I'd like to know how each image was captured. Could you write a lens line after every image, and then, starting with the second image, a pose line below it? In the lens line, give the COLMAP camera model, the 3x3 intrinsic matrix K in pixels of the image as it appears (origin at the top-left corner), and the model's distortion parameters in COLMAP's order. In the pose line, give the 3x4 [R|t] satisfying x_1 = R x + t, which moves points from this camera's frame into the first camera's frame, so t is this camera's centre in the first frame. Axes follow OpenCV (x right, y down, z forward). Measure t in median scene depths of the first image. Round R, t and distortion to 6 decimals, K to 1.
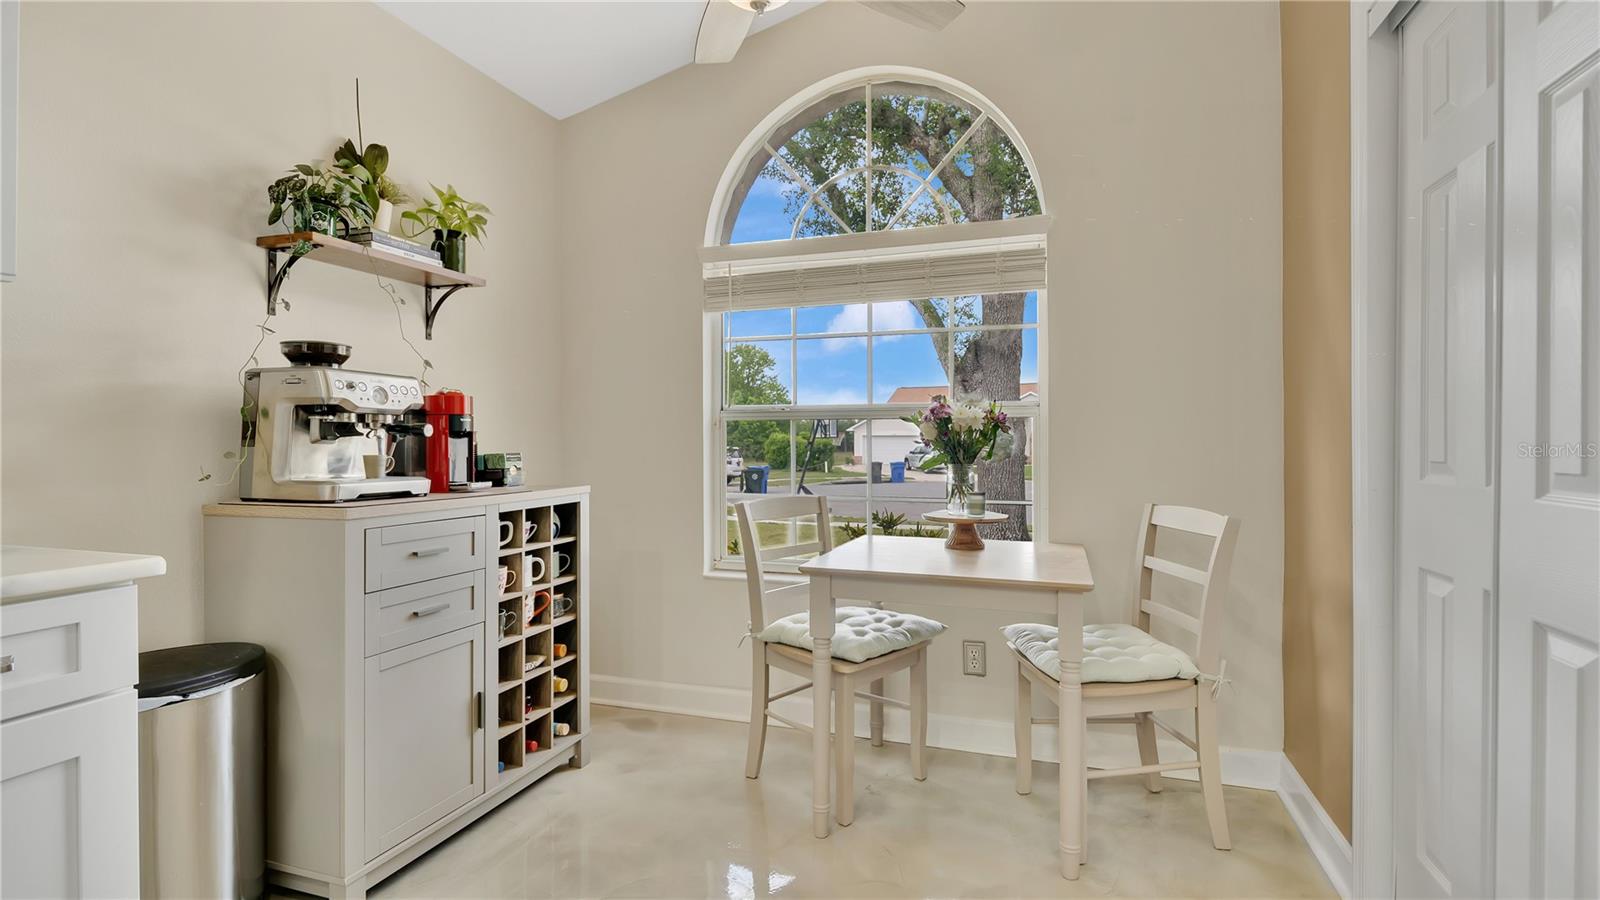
lens RADIAL K [[716.9, 0, 800.0], [0, 716.9, 450.0], [0, 0, 1]] dist [0.029281, -0.000084]
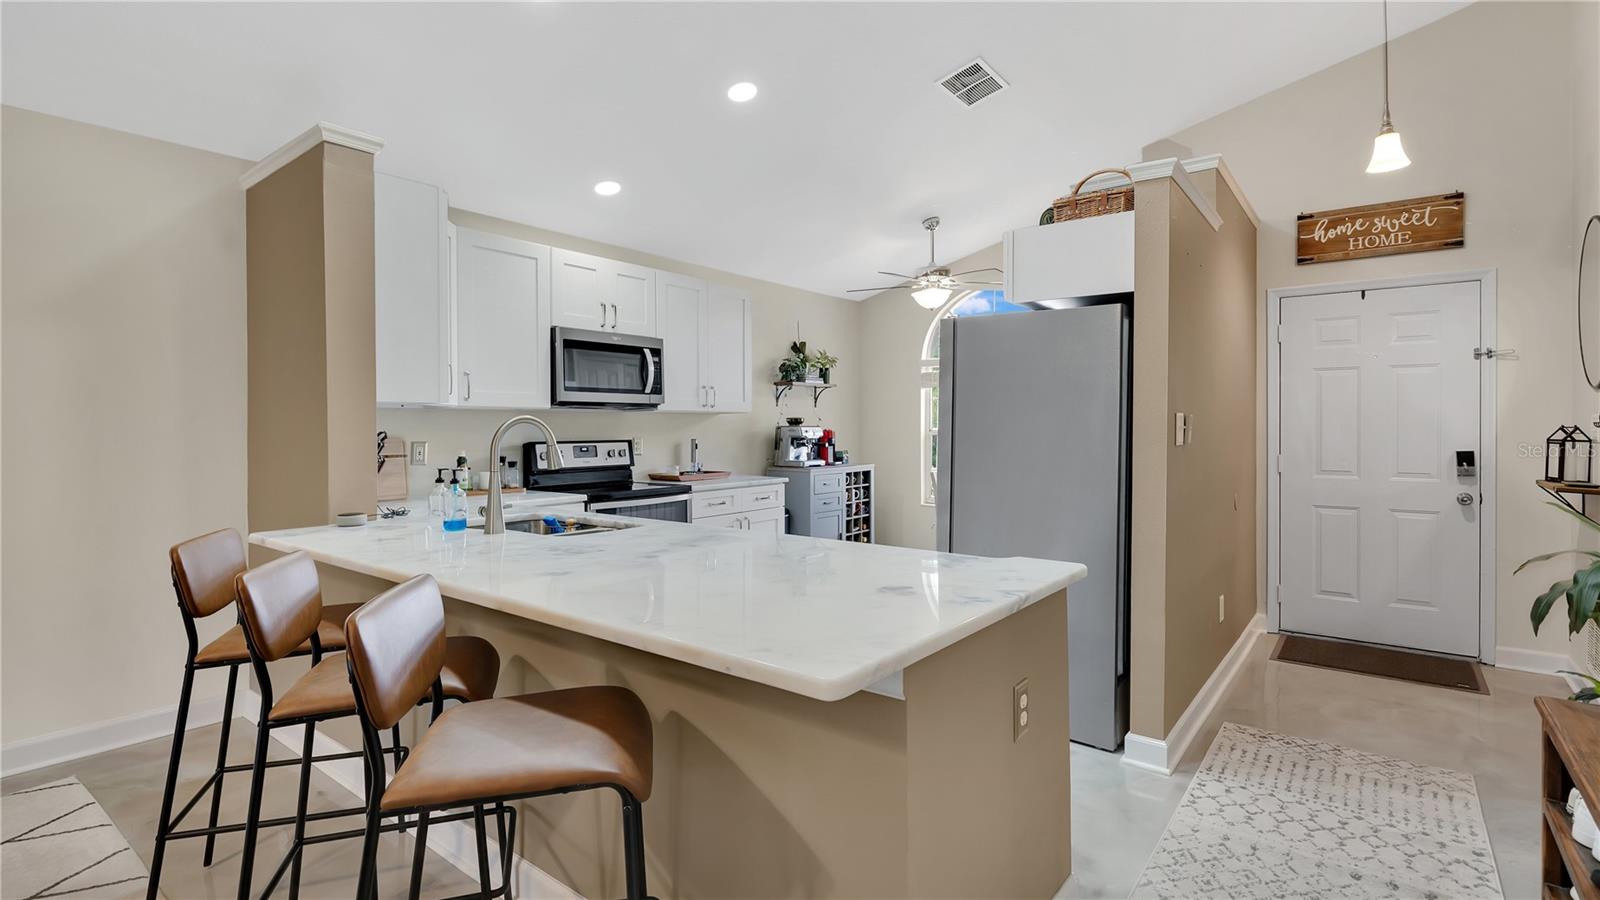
lens RADIAL K [[744.7, 0, 811.1], [0, 744.7, 428.3], [0, 0, 1]] dist [0.013617, -0.000058]
pose [[0.946451, -0.001492, -0.322844, 0.380833], [-0.000320, 0.999984, -0.005560, -0.068708], [0.322848, 0.005366, 0.946436, -1.724427]]
